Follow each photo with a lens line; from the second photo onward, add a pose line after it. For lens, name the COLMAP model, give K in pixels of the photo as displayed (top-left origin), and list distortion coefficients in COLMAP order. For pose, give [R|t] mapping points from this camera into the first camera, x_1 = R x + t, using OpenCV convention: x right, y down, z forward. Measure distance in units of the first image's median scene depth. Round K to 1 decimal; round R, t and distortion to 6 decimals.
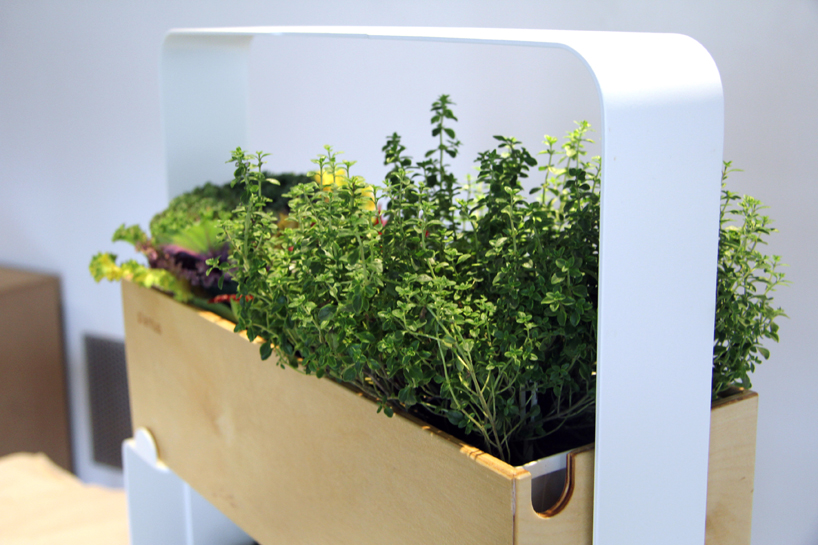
lens RADIAL K [[1129.9, 0, 409.0], [0, 1129.9, 272.5], [0, 0, 1]] dist [0.035103, 0.057087]
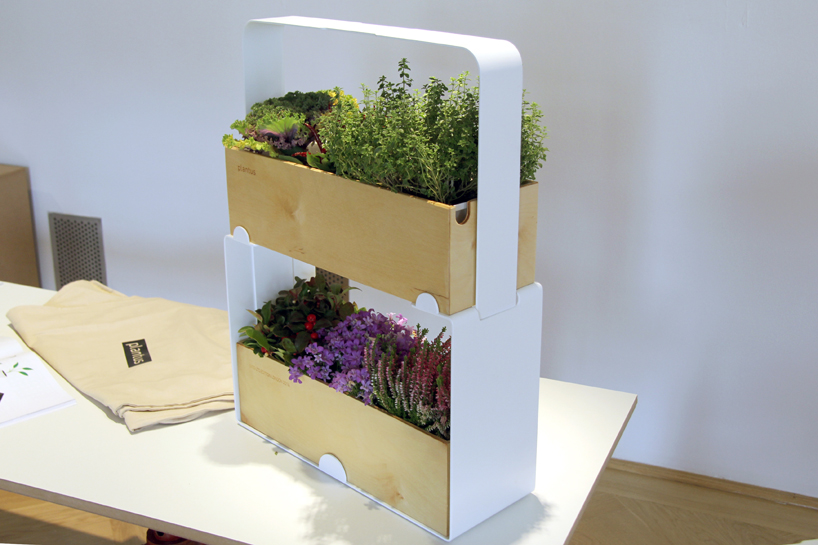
lens RADIAL K [[1031.2, 0, 409.0], [0, 1031.2, 272.5], [0, 0, 1]] dist [0.004211, 0.023724]
pose [[0.989637, -0.038537, 0.138327, -0.310509], [0.024318, 0.994379, 0.103045, 0.066446], [-0.141520, -0.098613, 0.985011, -1.276253]]
